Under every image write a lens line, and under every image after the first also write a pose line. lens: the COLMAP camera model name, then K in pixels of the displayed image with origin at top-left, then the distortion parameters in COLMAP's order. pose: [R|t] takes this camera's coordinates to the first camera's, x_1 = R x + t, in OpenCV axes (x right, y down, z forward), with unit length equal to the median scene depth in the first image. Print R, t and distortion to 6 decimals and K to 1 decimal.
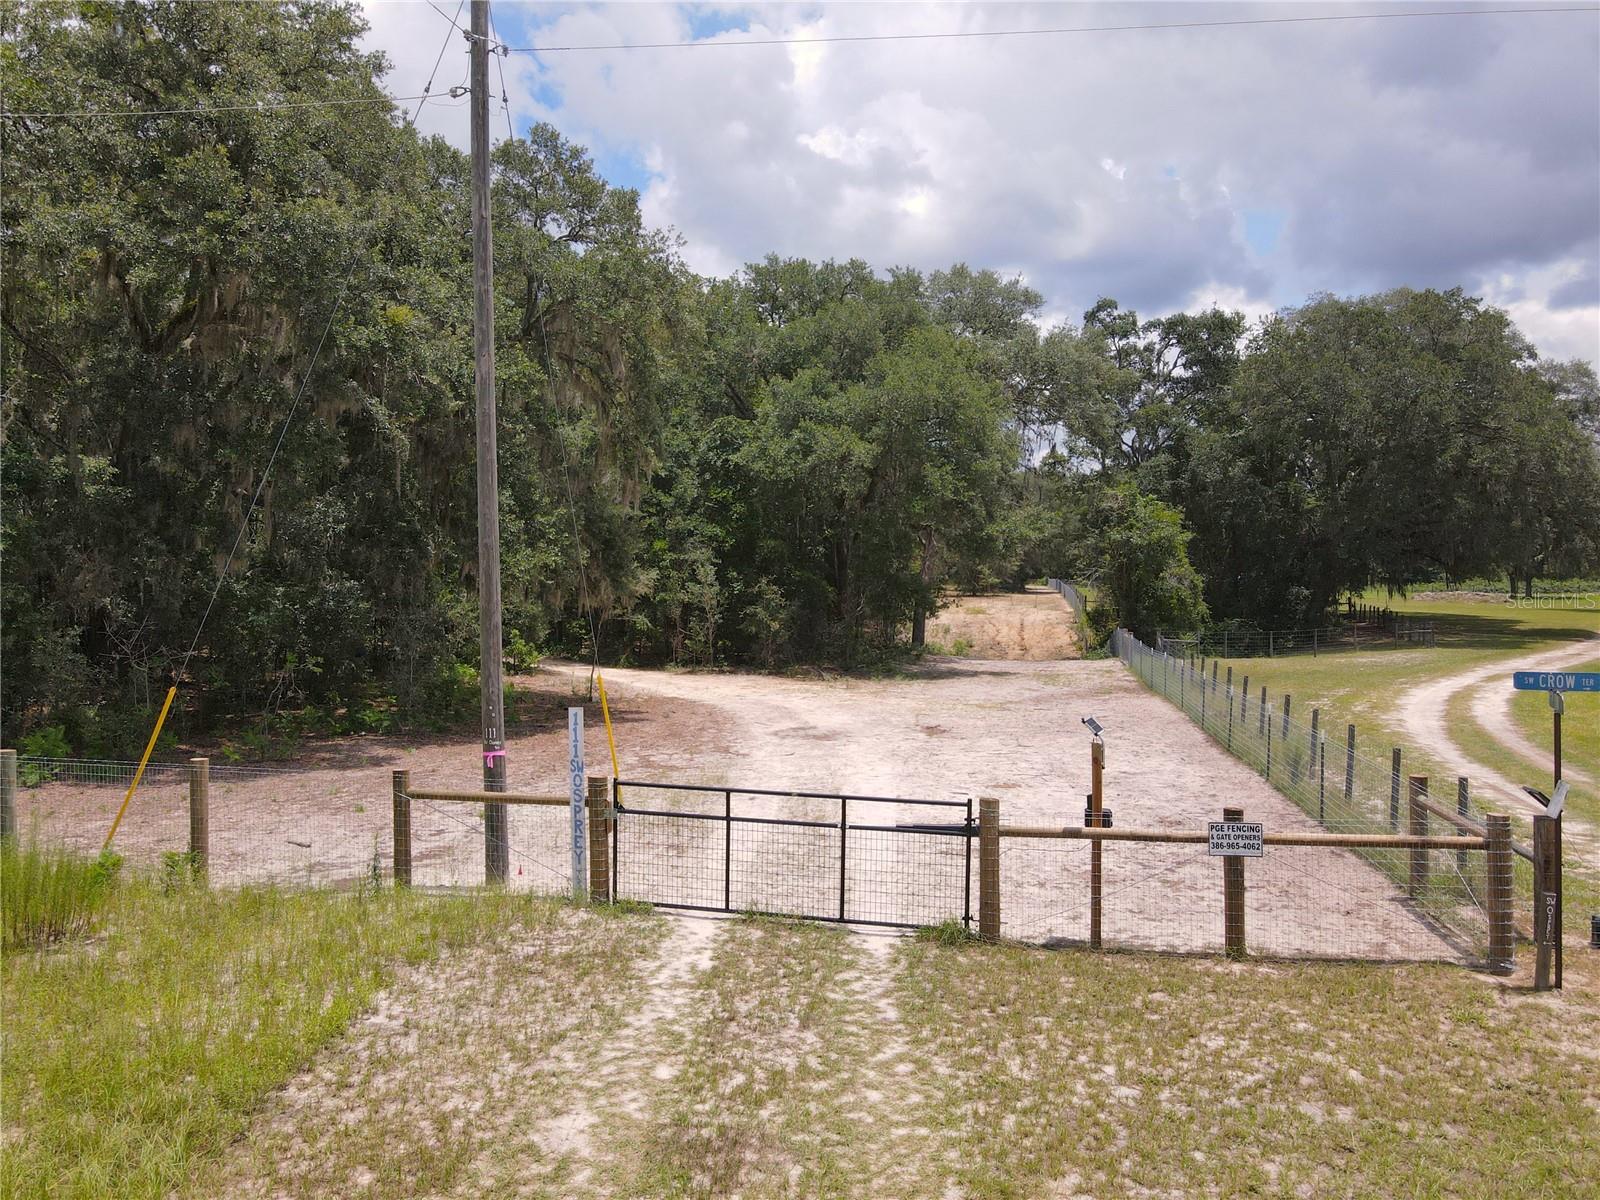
lens RADIAL K [[1167.7, 0, 794.5], [0, 1167.7, 601.6], [0, 0, 1]] dist [0.018096, -0.007379]
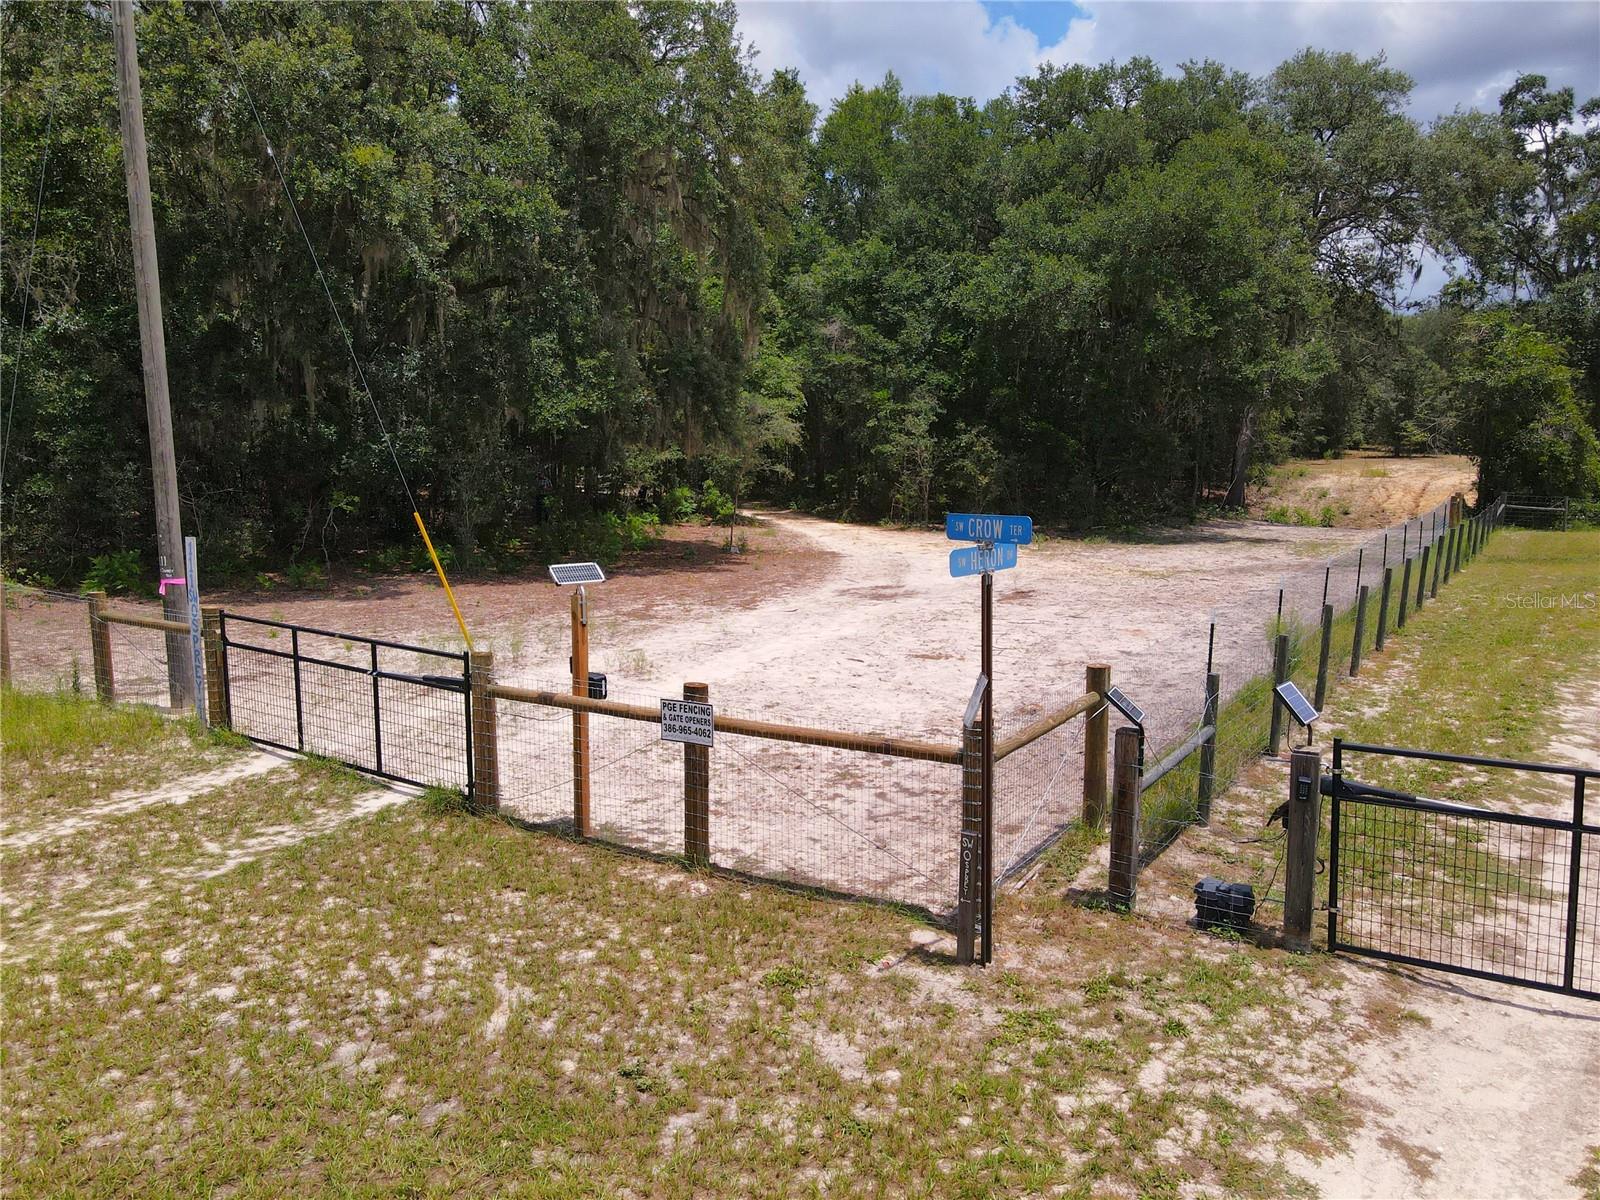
lens RADIAL K [[1167.7, 0, 797.1], [0, 1167.7, 596.0], [0, 0, 1]] dist [0.018096, -0.007379]
pose [[0.929307, 0.049000, -0.366042, 0.217095], [-0.007689, 0.993511, 0.113476, 0.008398], [0.369227, -0.102639, 0.923654, 0.091290]]
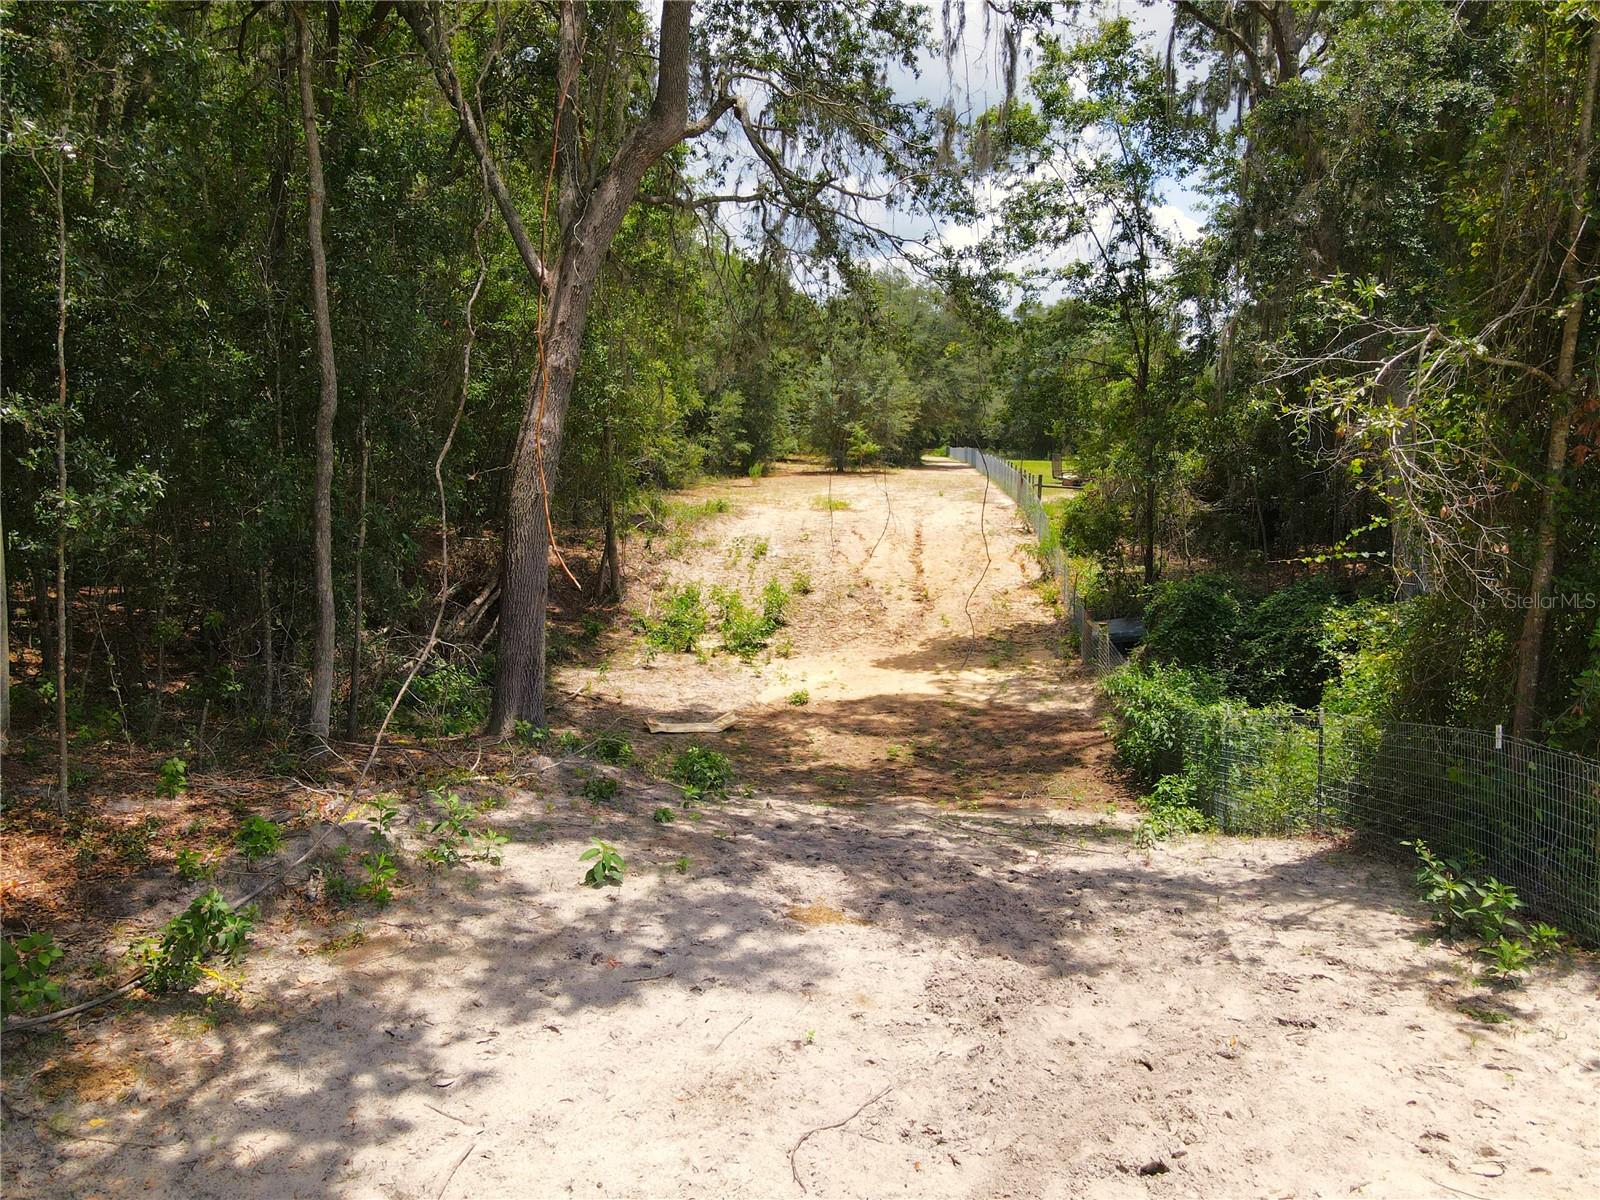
lens RADIAL K [[1167.7, 0, 801.1], [0, 1167.7, 598.0], [0, 0, 1]] dist [0.018096, -0.007379]
pose [[0.995301, -0.009536, 0.096359, 0.246728], [-0.000773, 0.994325, 0.106379, -0.015852], [-0.096827, -0.105954, 0.989646, 1.297617]]
